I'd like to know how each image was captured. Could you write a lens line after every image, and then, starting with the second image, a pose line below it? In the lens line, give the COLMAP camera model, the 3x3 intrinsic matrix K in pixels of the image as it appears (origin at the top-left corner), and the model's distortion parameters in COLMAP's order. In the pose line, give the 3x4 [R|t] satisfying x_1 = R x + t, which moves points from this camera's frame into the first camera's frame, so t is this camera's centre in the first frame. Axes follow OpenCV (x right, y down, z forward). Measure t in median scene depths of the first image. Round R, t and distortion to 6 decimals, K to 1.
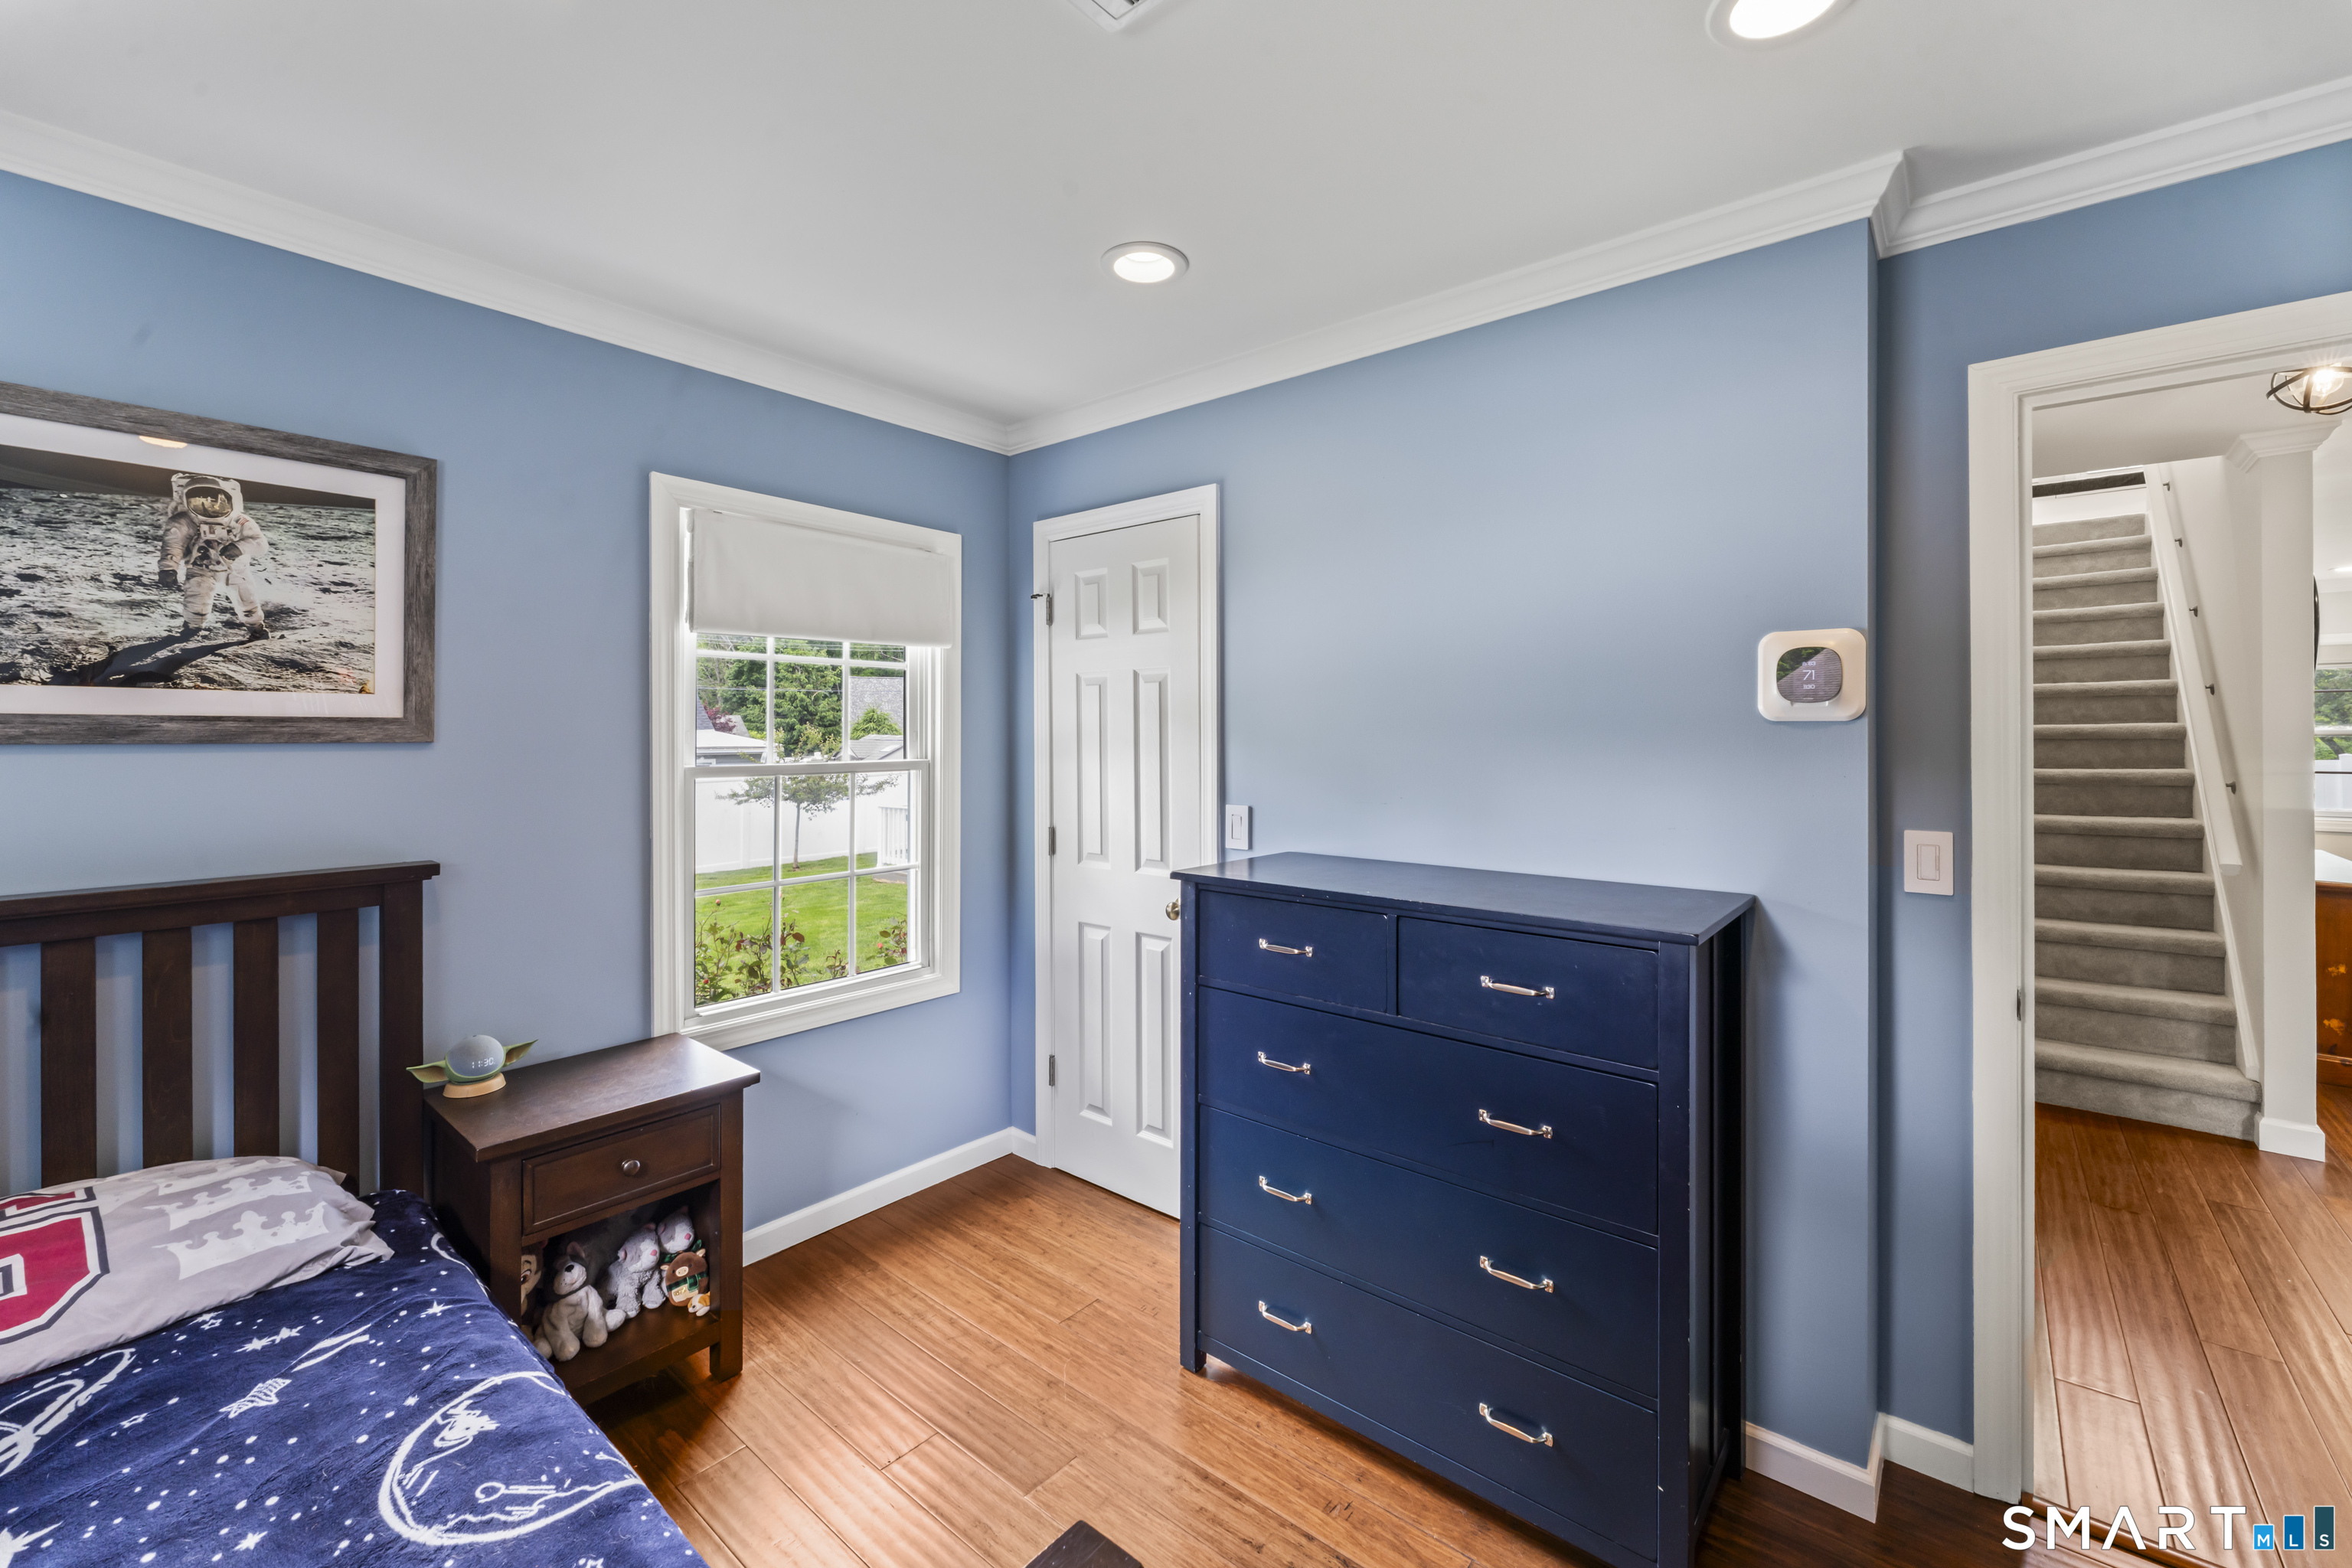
lens RADIAL K [[947.5, 0, 1205.0], [0, 947.5, 734.0], [0, 0, 1]] dist [-0.003580, -0.000135]
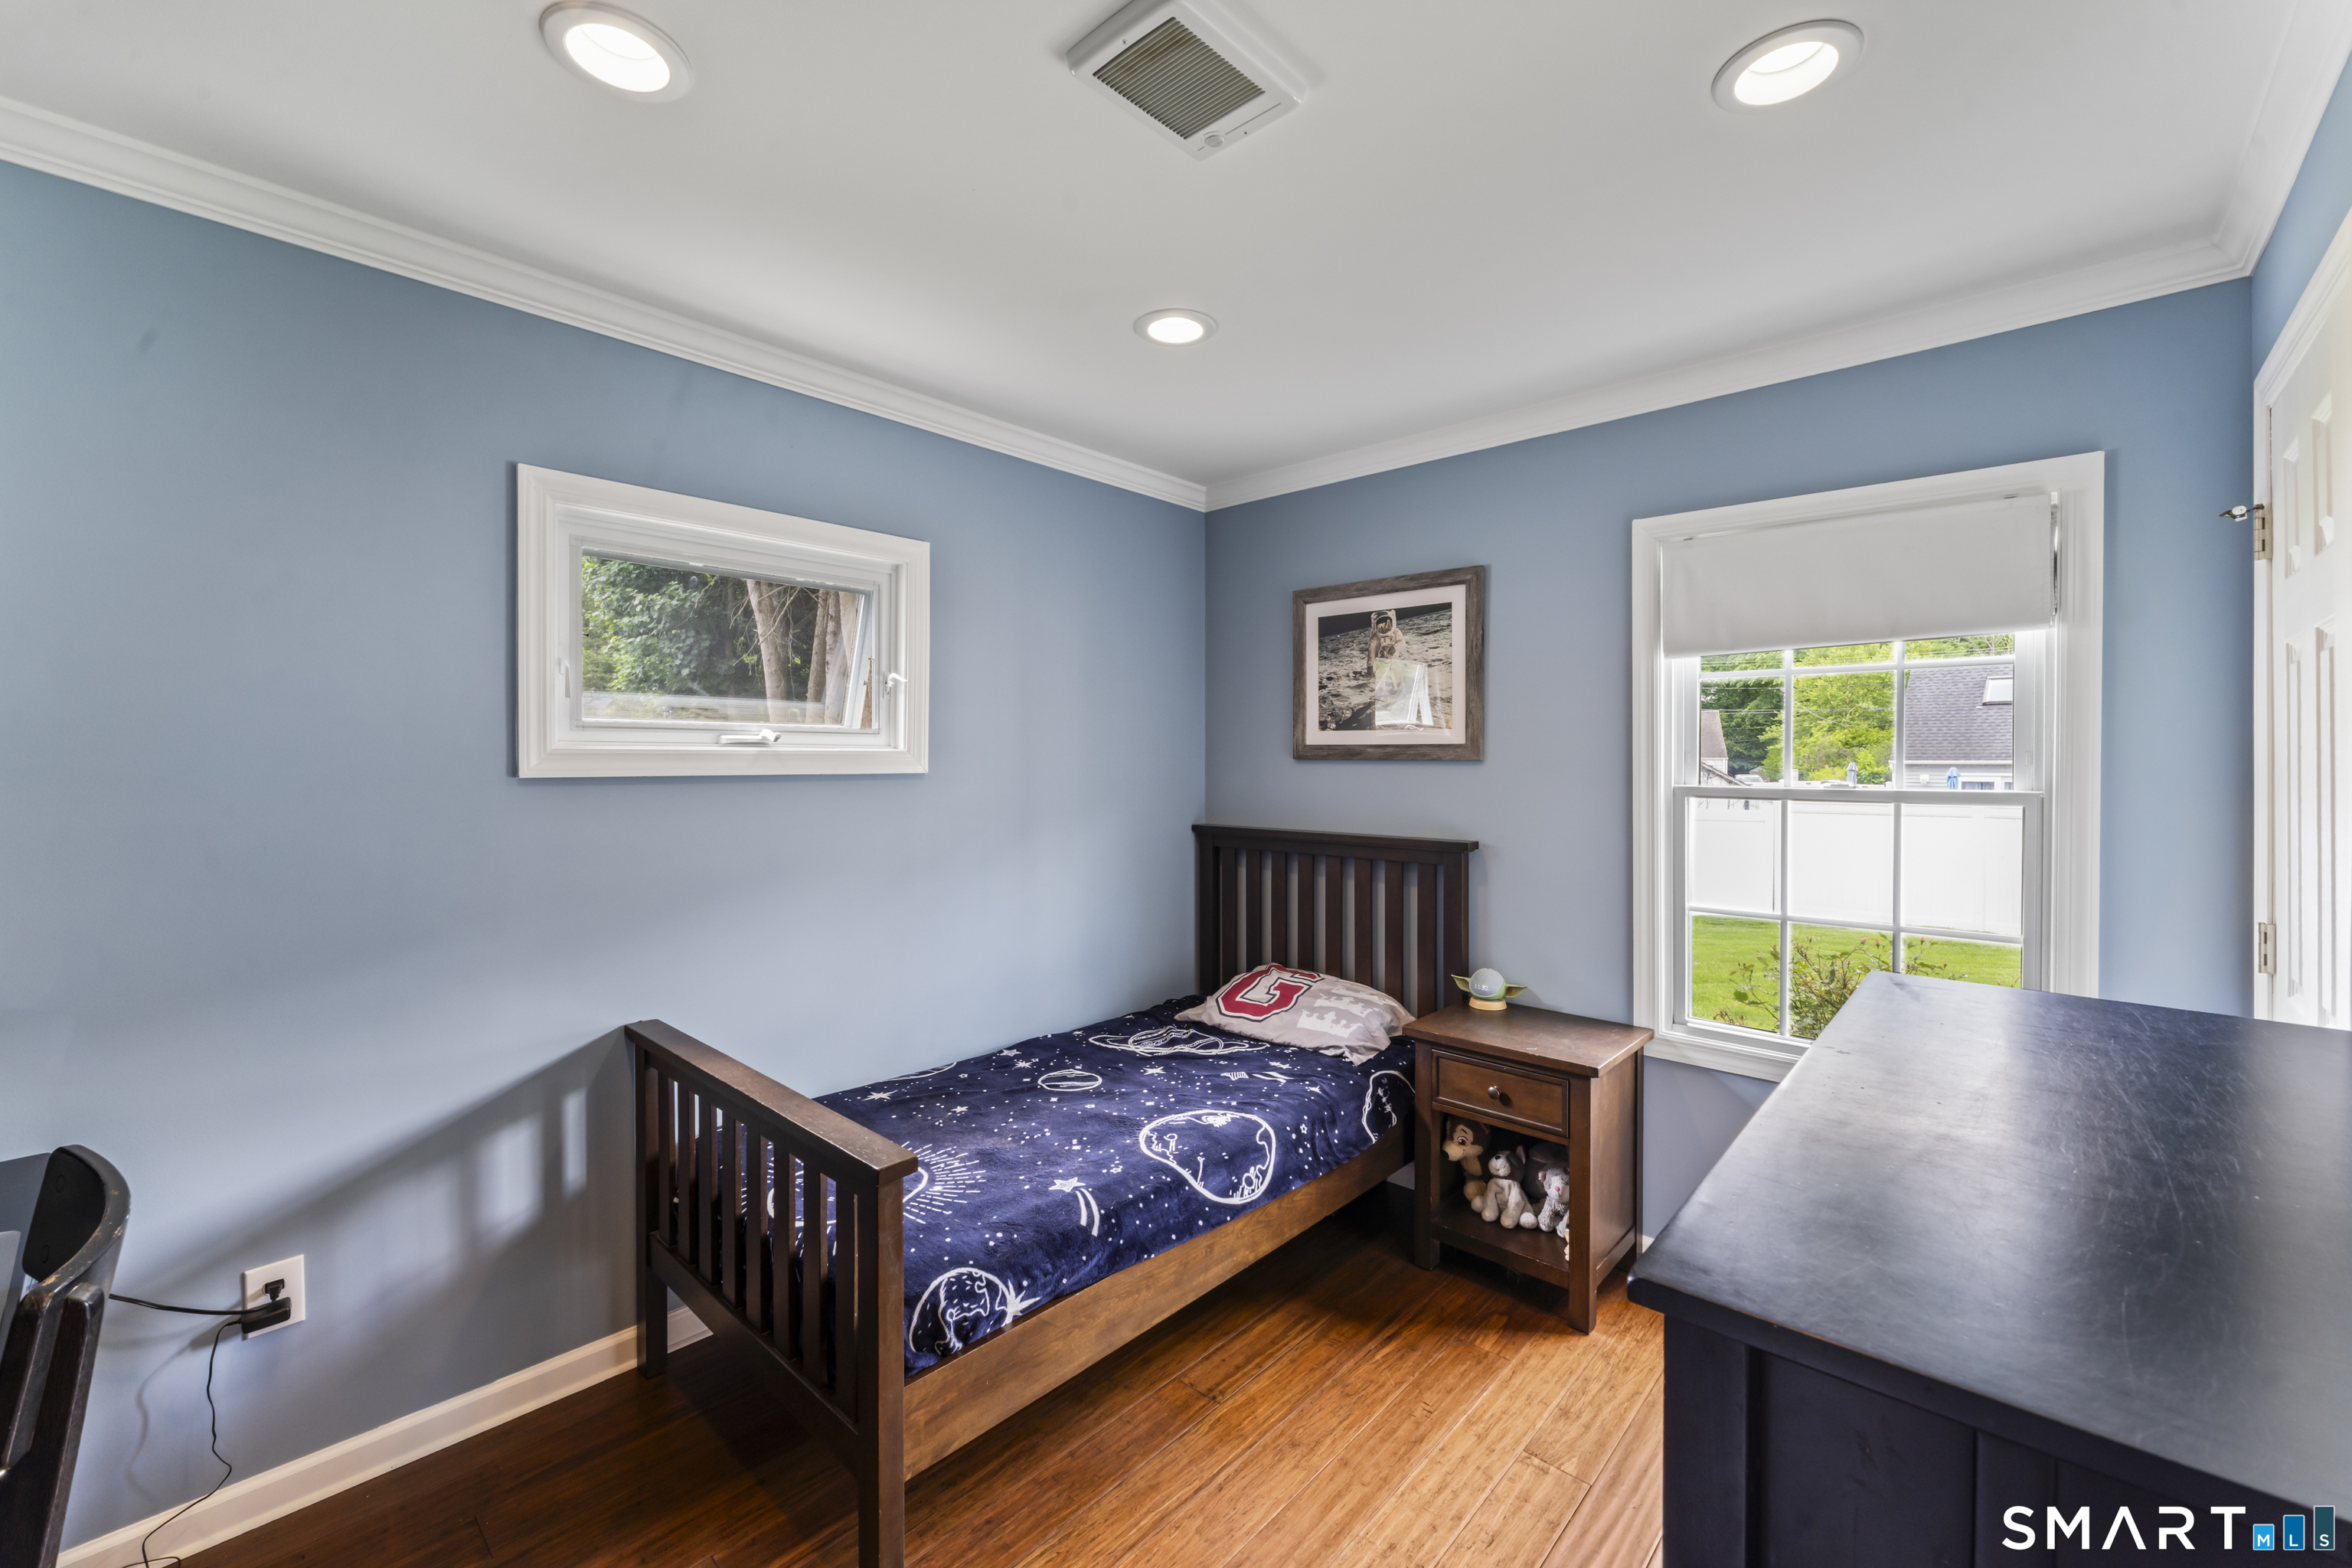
lens RADIAL K [[947.5, 0, 1175.4], [0, 947.5, 764.6], [0, 0, 1]] dist [-0.003580, -0.000135]
pose [[-0.061055, 0.010287, -0.998081, 0.776892], [-0.001322, 0.999945, 0.010387, 0.000967], [0.998134, 0.001953, -0.061038, 0.721872]]
